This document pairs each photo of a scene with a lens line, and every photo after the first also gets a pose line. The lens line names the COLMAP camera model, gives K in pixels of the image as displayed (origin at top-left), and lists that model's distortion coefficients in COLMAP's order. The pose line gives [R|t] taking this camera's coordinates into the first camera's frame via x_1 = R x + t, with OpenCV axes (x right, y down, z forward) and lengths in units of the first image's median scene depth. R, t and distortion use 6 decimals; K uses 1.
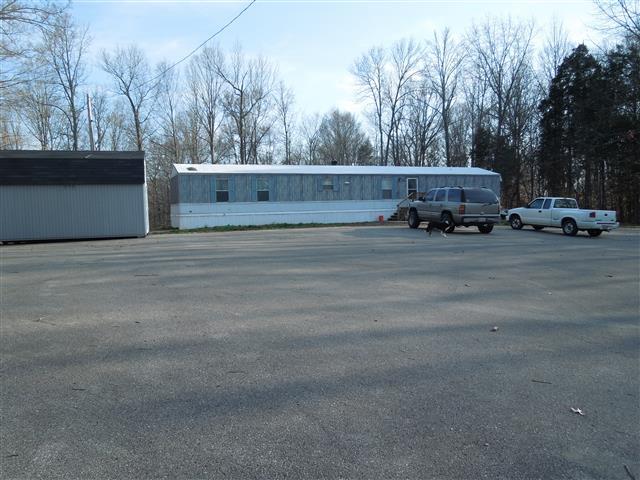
lens RADIAL K [[488.5, 0, 320.0], [0, 488.5, 240.0], [0, 0, 1]] dist [-0.005325, -0.001776]
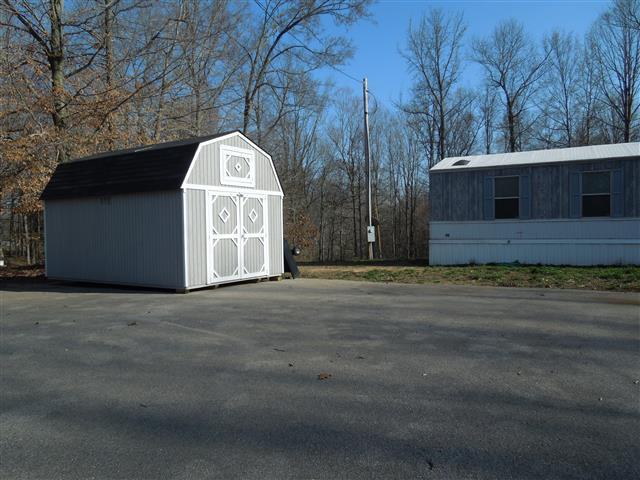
lens RADIAL K [[488.5, 0, 320.0], [0, 488.5, 240.0], [0, 0, 1]] dist [-0.005325, -0.001776]
pose [[0.643071, 0.028516, -0.765275, 0.081047], [-0.047036, 0.998891, -0.002304, -0.043246], [0.764360, 0.037477, 0.643699, 0.495933]]
